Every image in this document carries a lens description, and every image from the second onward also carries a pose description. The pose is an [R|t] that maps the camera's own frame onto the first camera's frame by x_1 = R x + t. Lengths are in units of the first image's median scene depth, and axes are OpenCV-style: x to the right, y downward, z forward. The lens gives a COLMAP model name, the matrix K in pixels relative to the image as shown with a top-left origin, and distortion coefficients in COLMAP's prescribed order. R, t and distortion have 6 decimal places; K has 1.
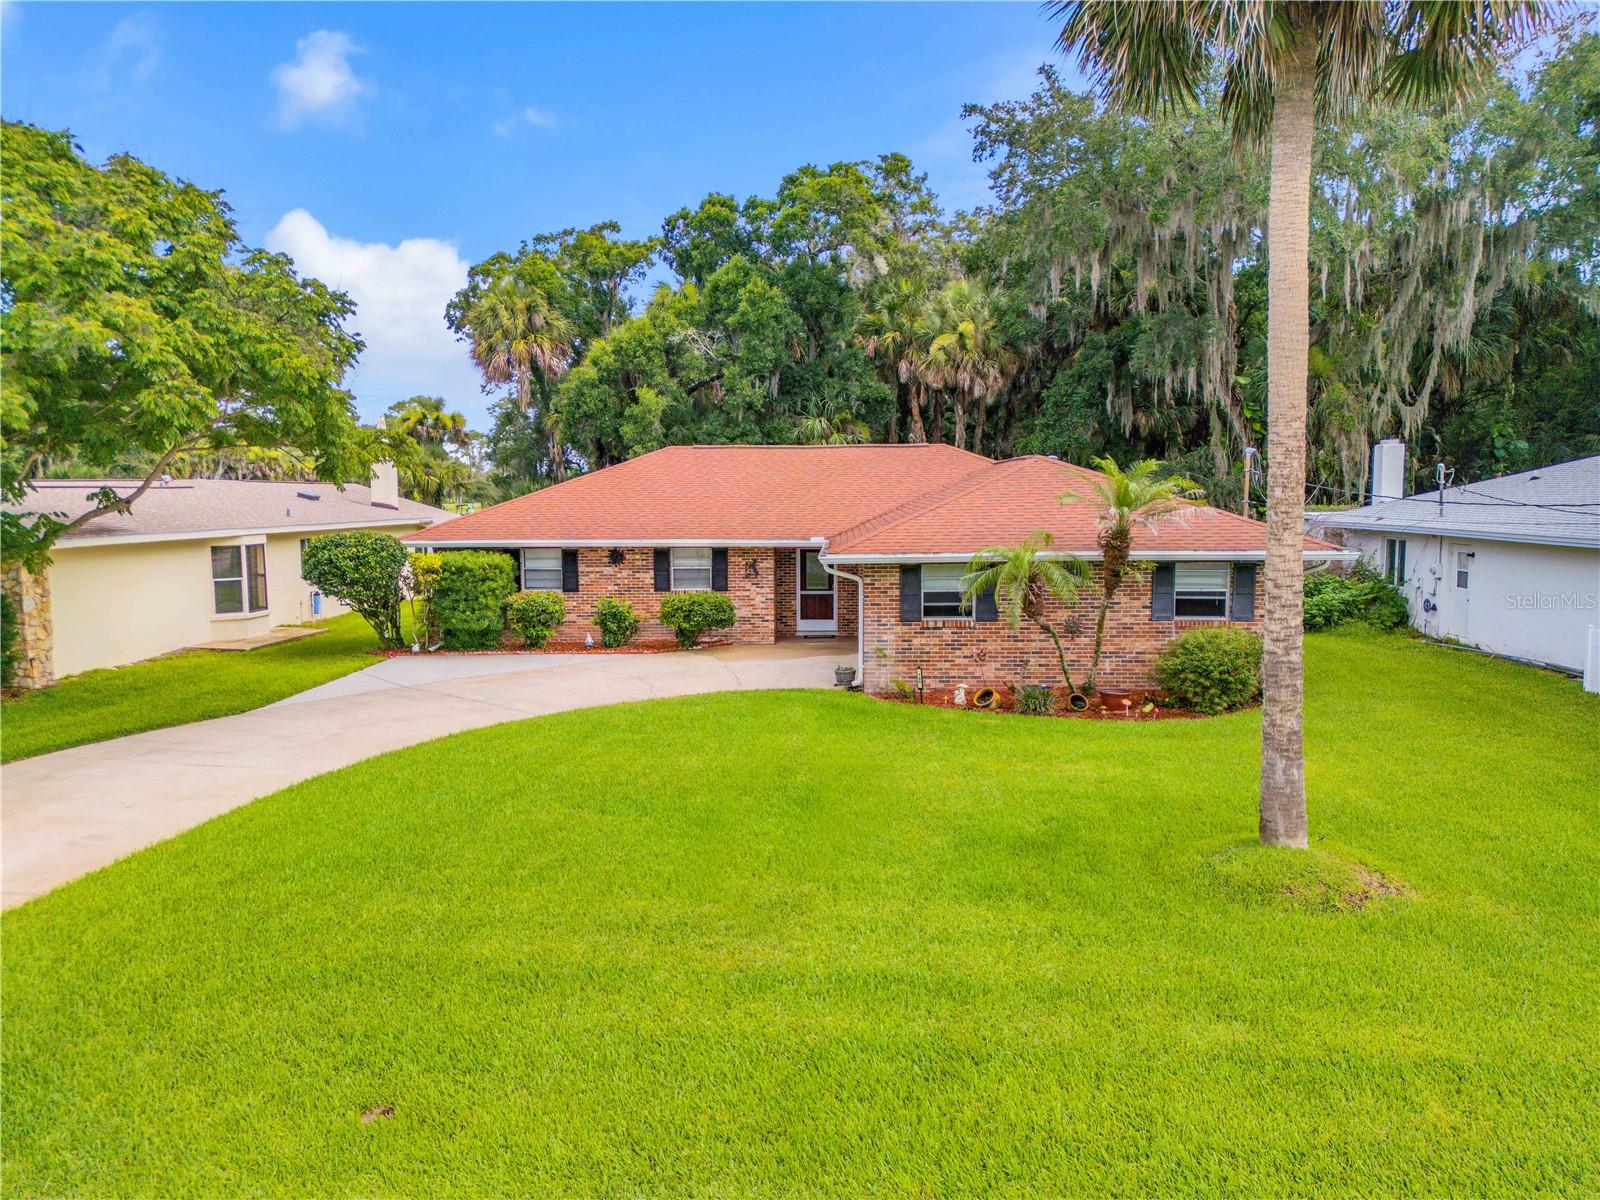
lens RADIAL K [[1120.6, 0, 797.9], [0, 1120.6, 601.0], [0, 0, 1]] dist [0.076496, -0.071313]
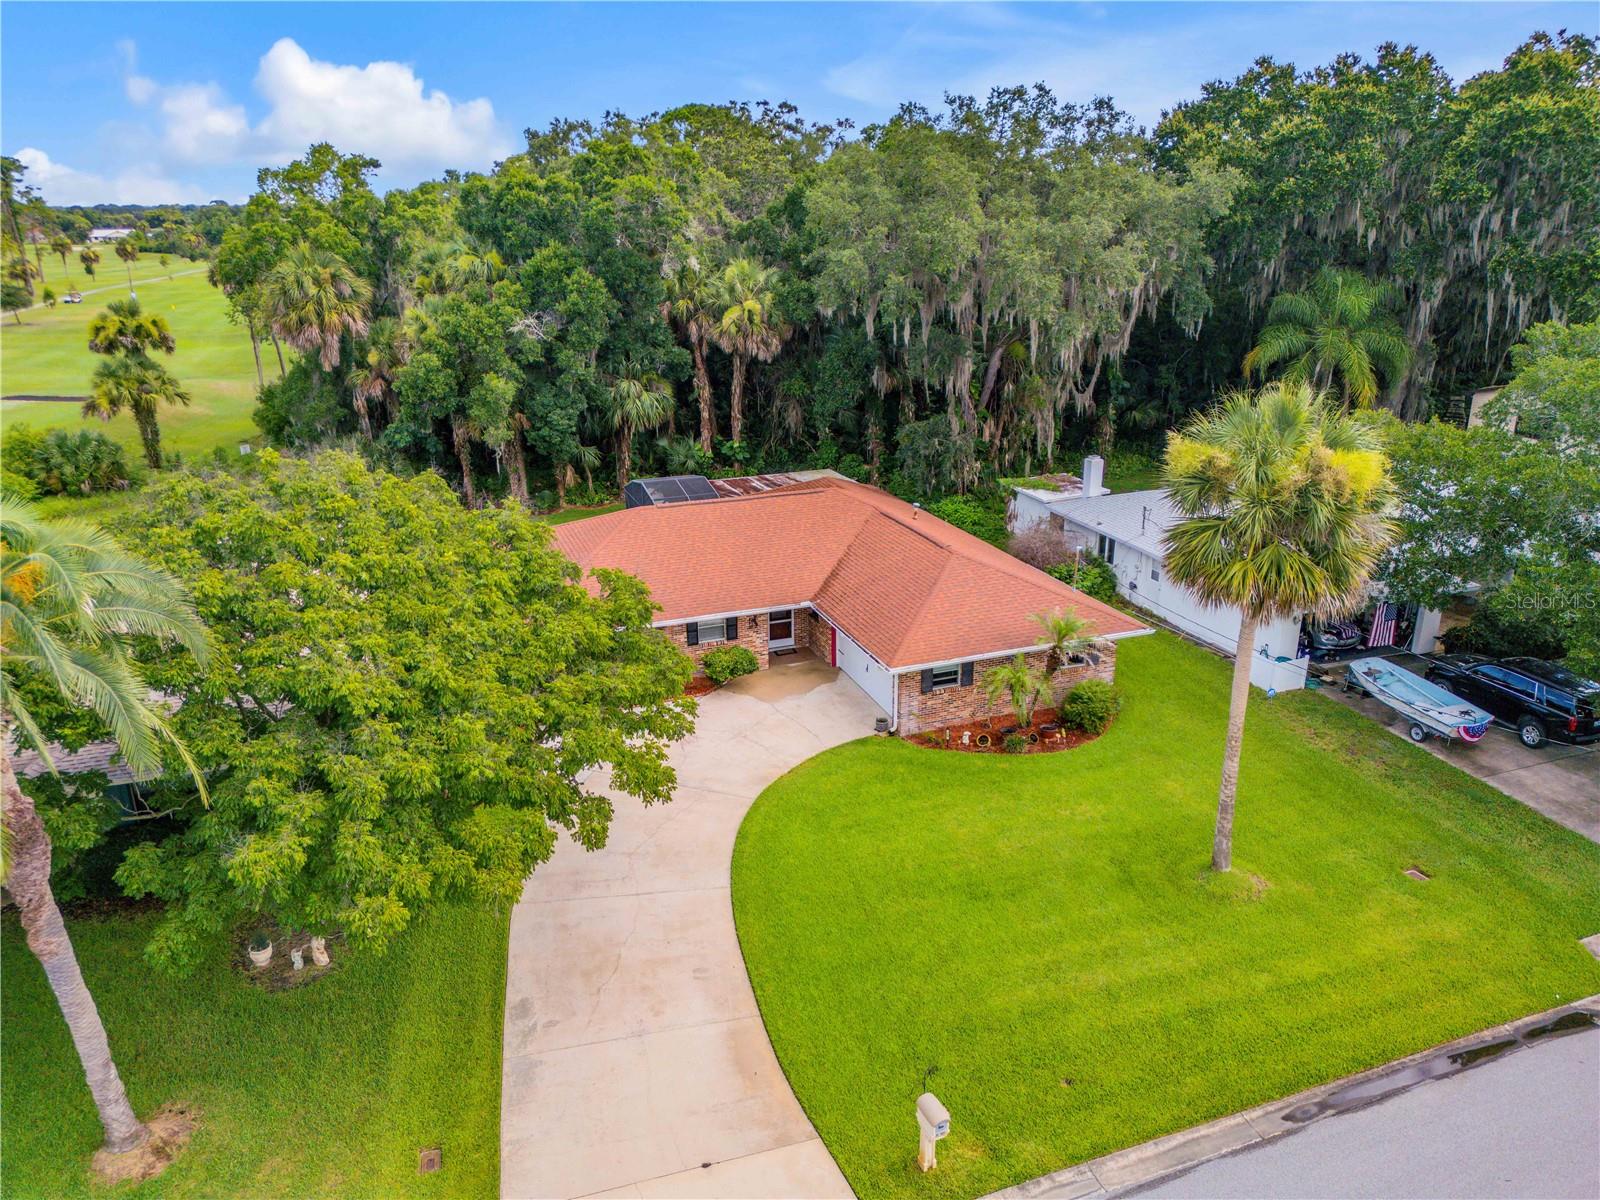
lens RADIAL K [[1119.2, 0, 798.2], [0, 1119.2, 600.0], [0, 0, 1]] dist [0.090516, -0.099762]
pose [[0.923440, -0.128609, 0.361550, -0.498207], [0.040750, 0.969705, 0.240857, -0.395852], [-0.381573, -0.207684, 0.900705, -0.301262]]
